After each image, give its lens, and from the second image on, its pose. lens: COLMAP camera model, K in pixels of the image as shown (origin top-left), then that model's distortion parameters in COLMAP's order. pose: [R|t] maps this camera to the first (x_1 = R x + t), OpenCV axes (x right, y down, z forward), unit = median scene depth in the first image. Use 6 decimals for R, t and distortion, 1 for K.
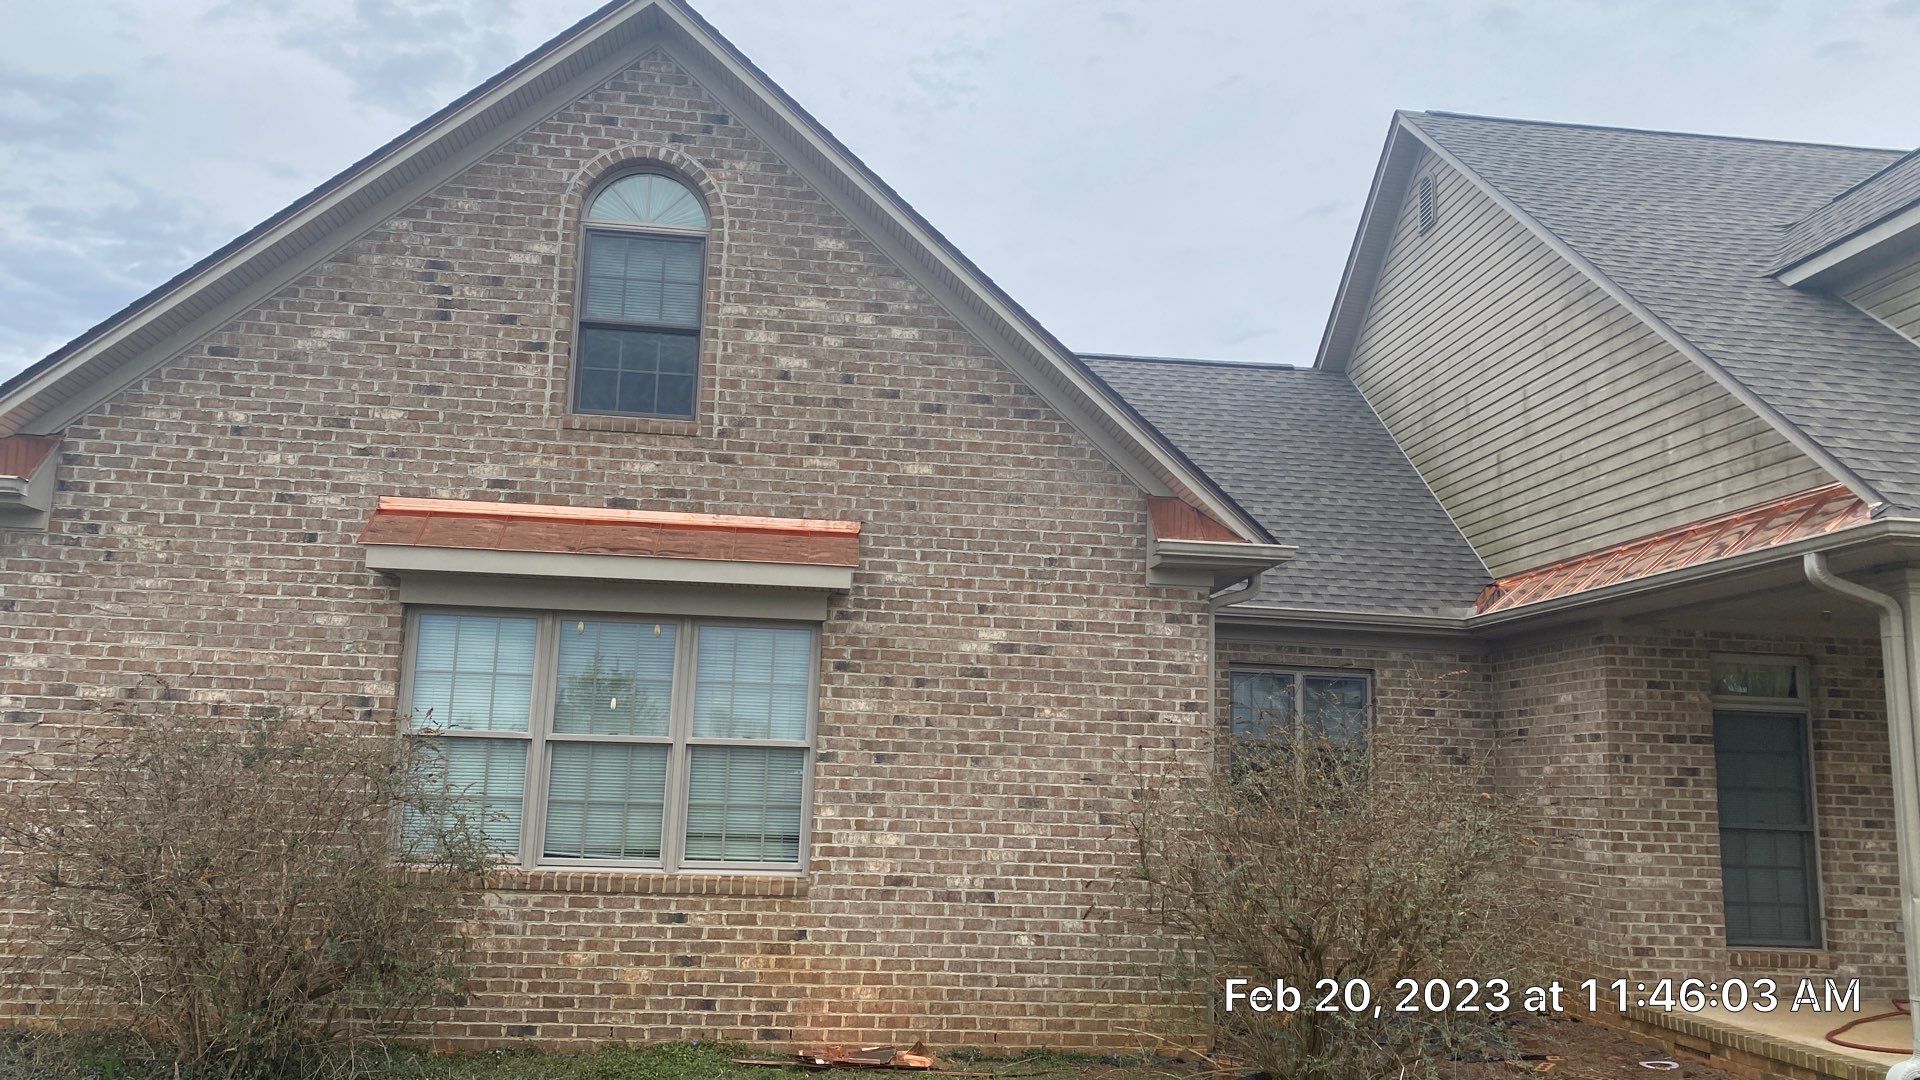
lens RADIAL K [[1476.9, 0, 965.5], [0, 1476.9, 541.8], [0, 0, 1]] dist [0.071613, -0.084762]
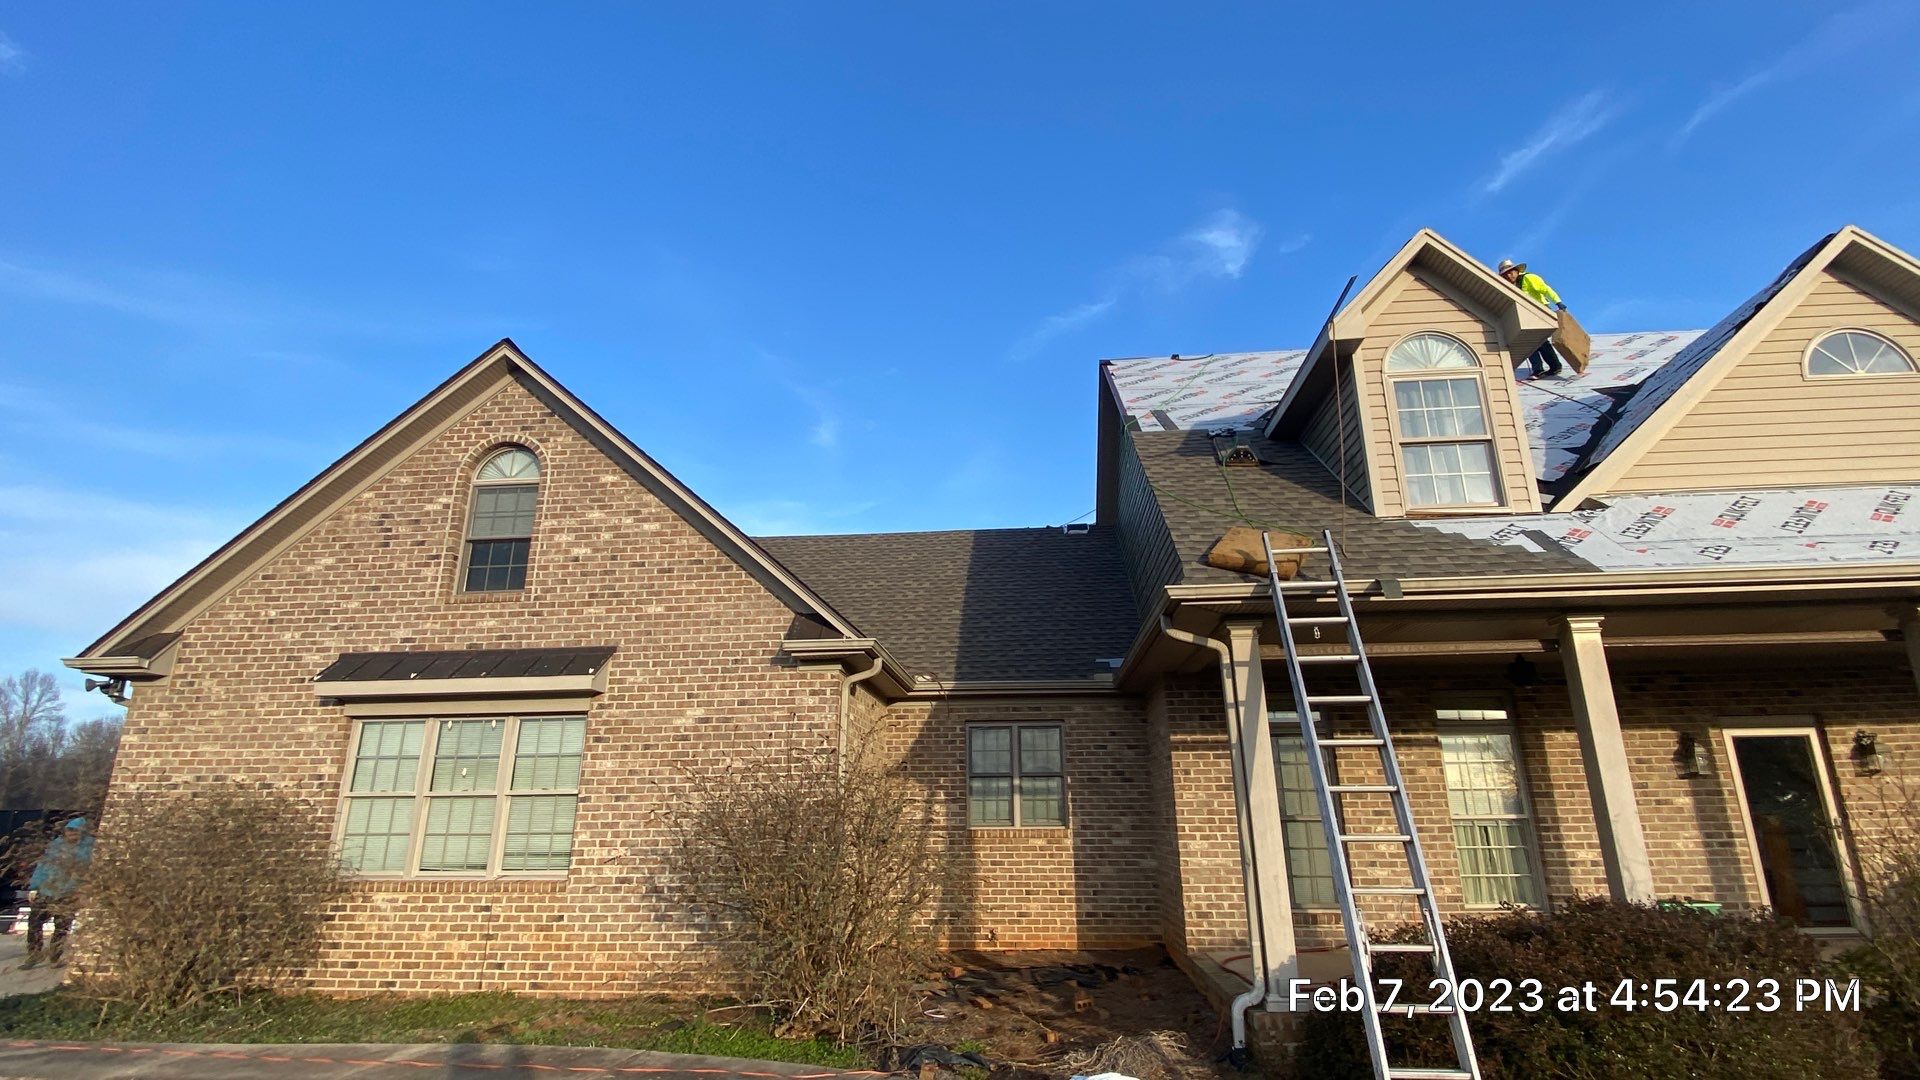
lens RADIAL K [[874.3, 0, 962.3], [0, 874.3, 551.7], [0, 0, 1]] dist [0.019671, -0.010702]
pose [[0.978695, -0.096019, -0.181483, 0.469163], [0.072172, 0.988387, -0.133727, 0.038791], [0.192216, 0.117780, 0.974259, 0.138114]]
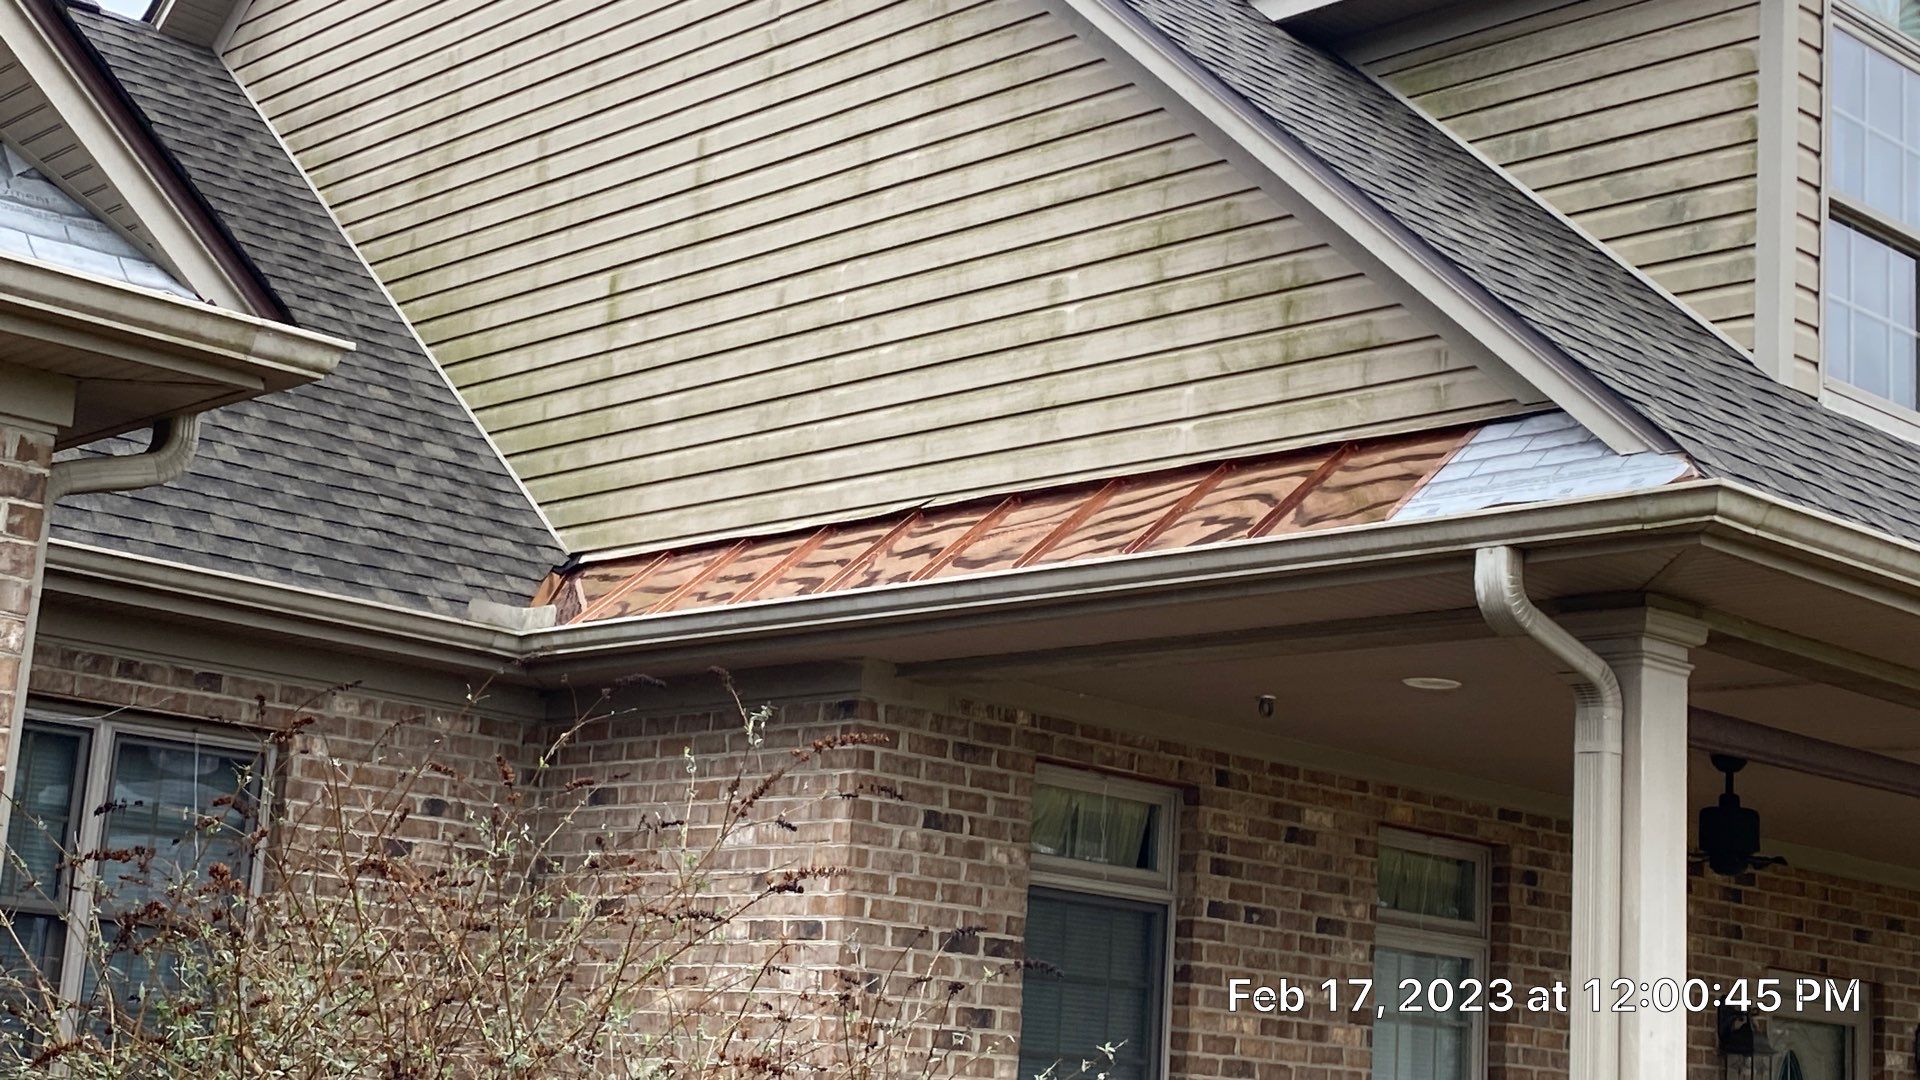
lens RADIAL K [[2786.5, 0, 932.5], [0, 2786.5, 547.1], [0, 0, 1]] dist [0.093345, 0.000000]
pose [[0.811184, 0.136077, 0.568738, -0.032739], [-0.138573, 0.989579, -0.039122, 0.055334], [-0.568135, -0.047076, 0.821587, 0.369104]]
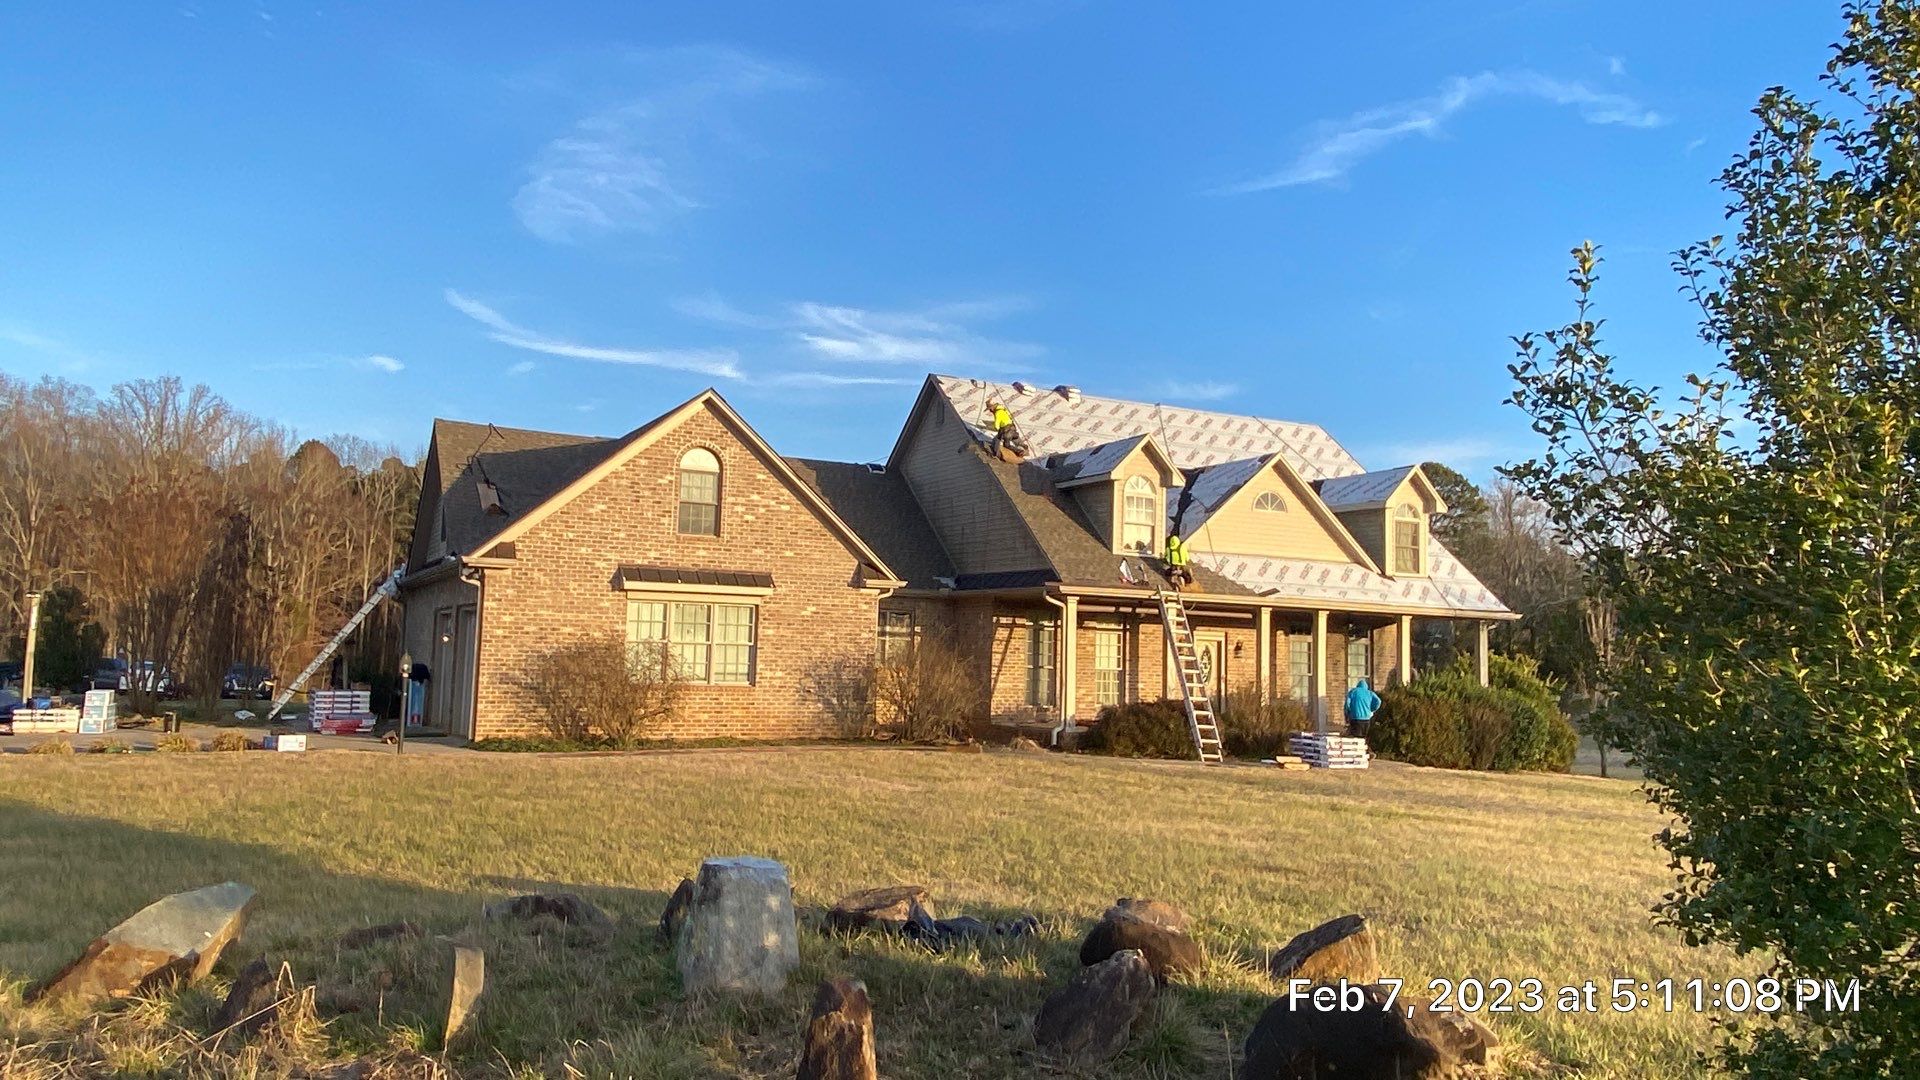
lens RADIAL K [[1382.7, 0, 978.6], [0, 1382.7, 561.4], [0, 0, 1]] dist [0.107443, -0.060982]
pose [[0.928051, 0.020499, 0.371888, -0.725716], [-0.063206, 0.992670, 0.103013, -0.350462], [-0.367050, -0.119107, 0.922544, -1.758005]]
